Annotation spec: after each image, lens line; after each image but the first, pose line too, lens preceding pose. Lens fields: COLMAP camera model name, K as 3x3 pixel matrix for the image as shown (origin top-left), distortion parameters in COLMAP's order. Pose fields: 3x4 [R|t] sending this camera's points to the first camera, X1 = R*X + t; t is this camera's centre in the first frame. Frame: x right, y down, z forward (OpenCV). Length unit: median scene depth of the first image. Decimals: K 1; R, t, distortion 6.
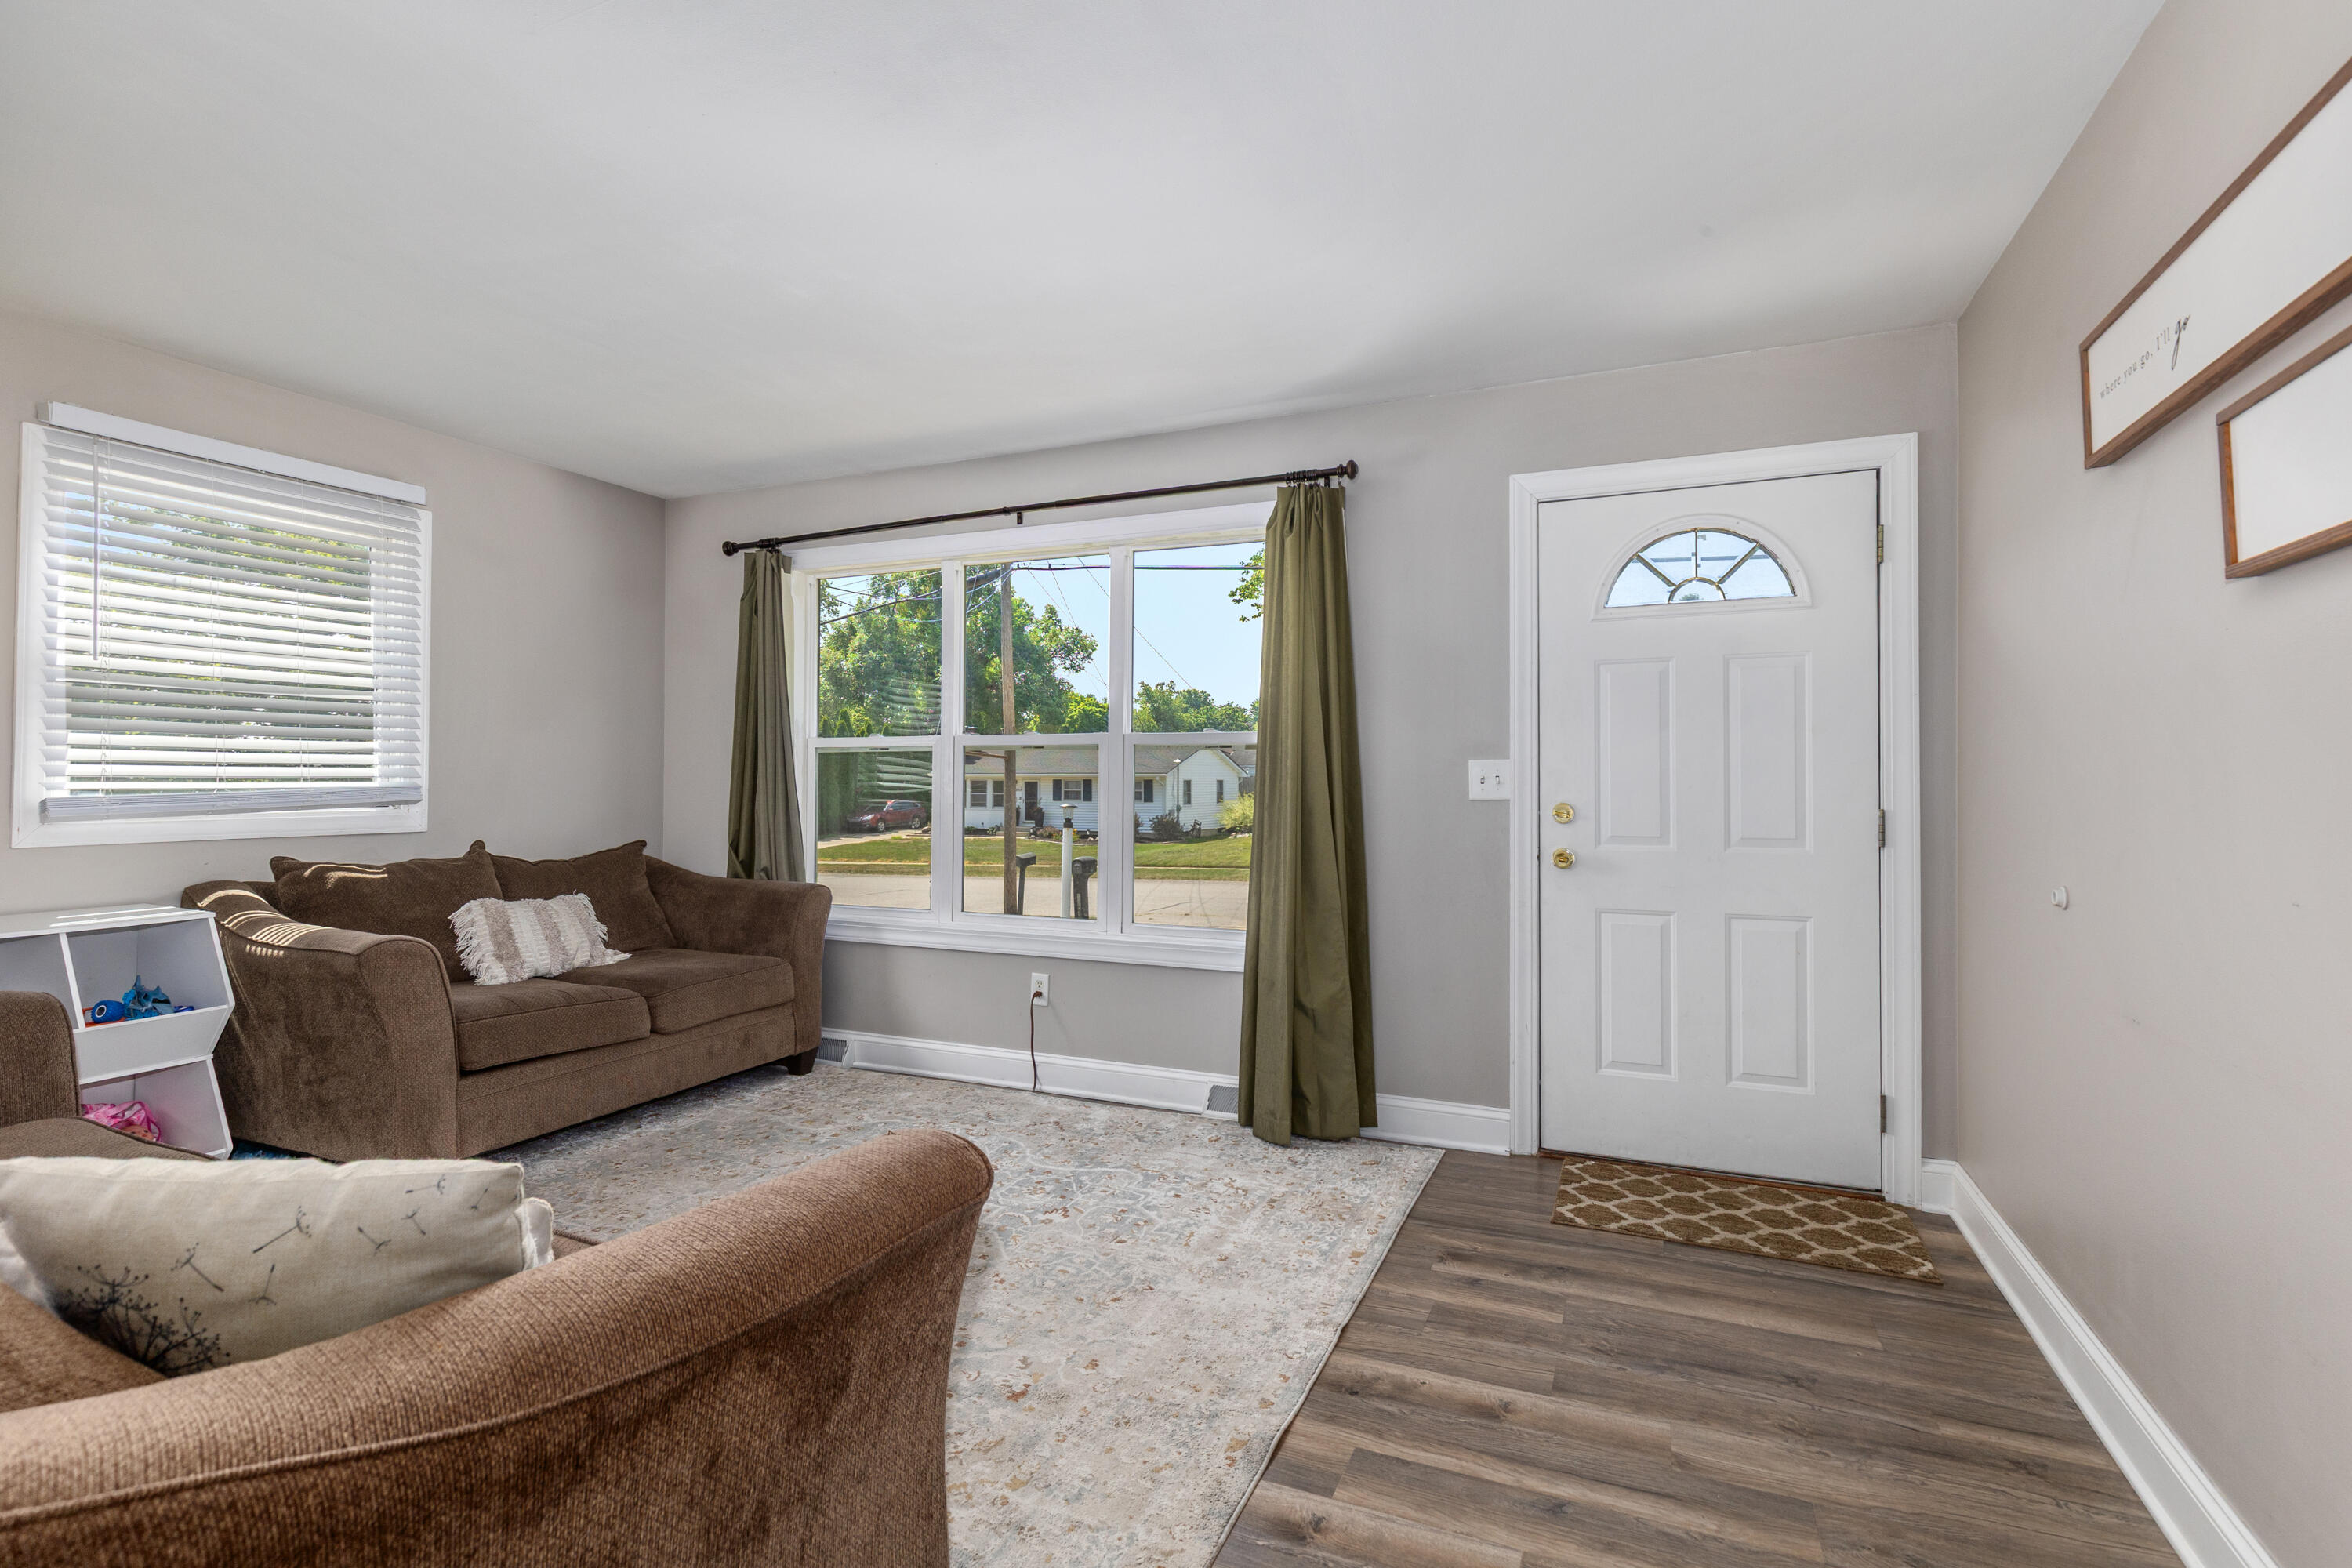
lens RADIAL K [[1075.2, 0, 1193.0], [0, 1075.2, 789.8], [0, 0, 1]] dist [-0.000057, 0.000060]
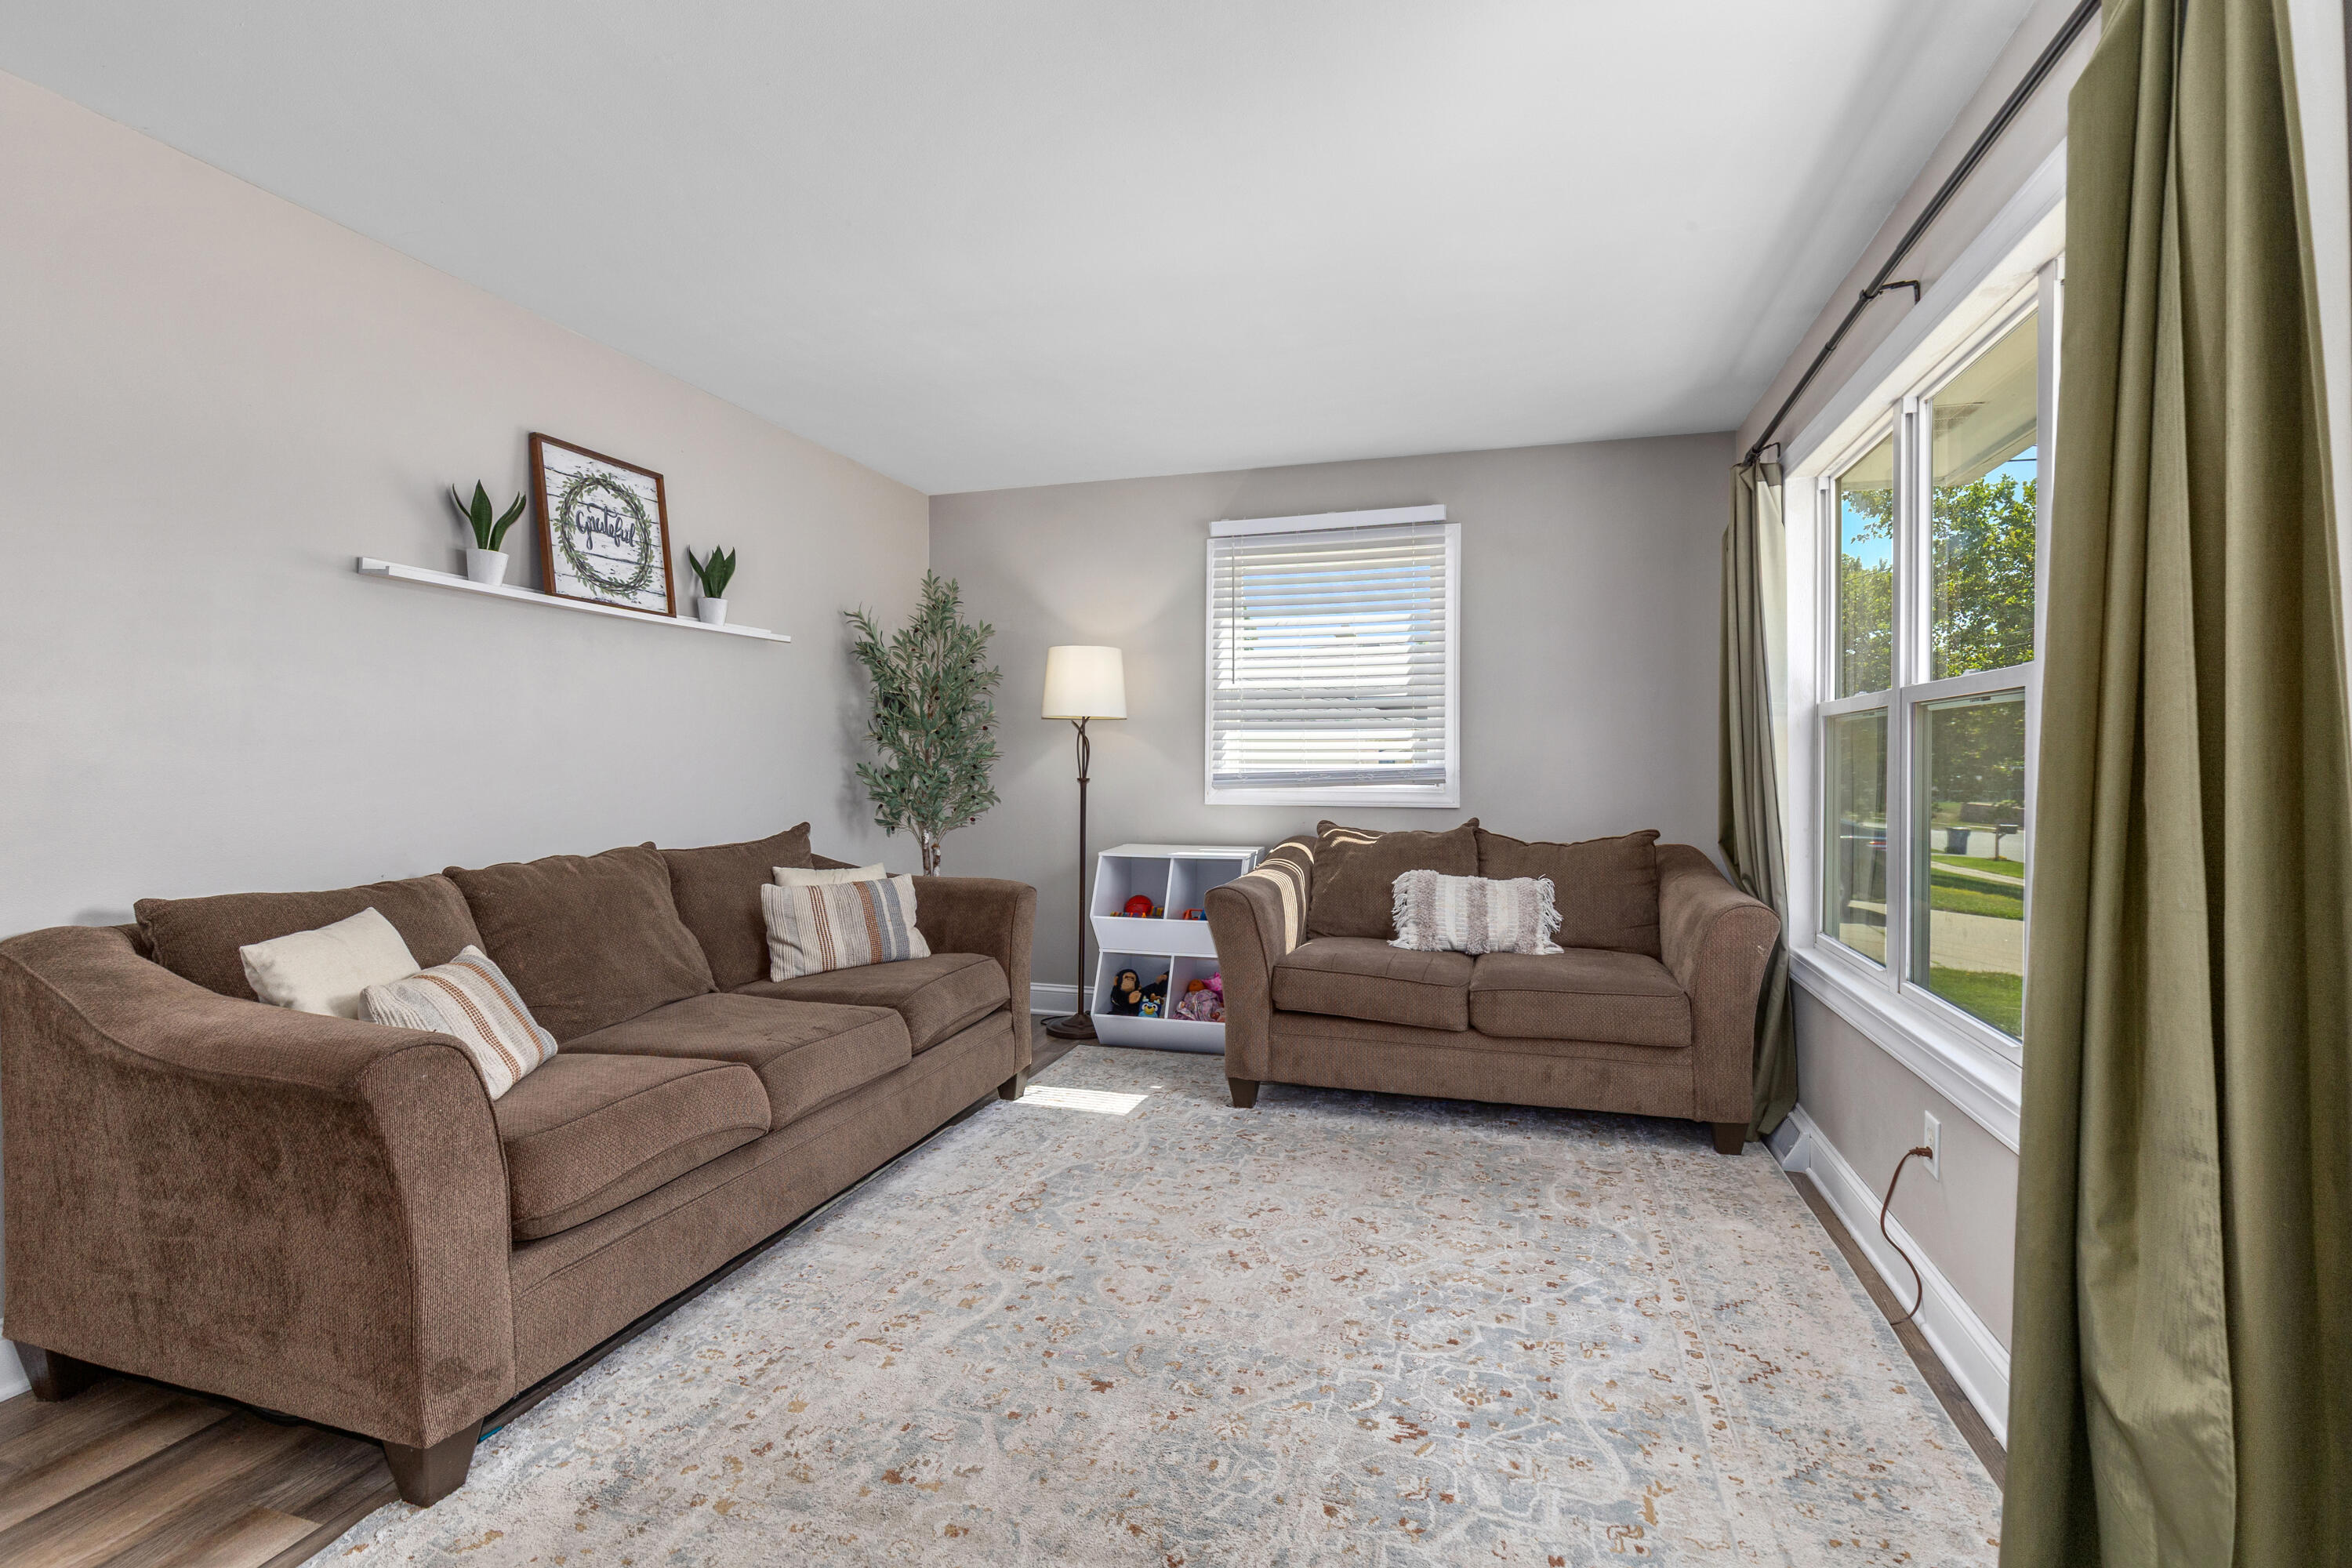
lens RADIAL K [[1075.2, 0, 1185.9], [0, 1075.2, 758.6], [0, 0, 1]] dist [-0.000057, 0.000060]
pose [[0.110586, -0.005060, -0.993854, 0.405446], [-0.008898, 0.999942, -0.006081, -0.003420], [0.993827, 0.009516, 0.110535, 0.639452]]
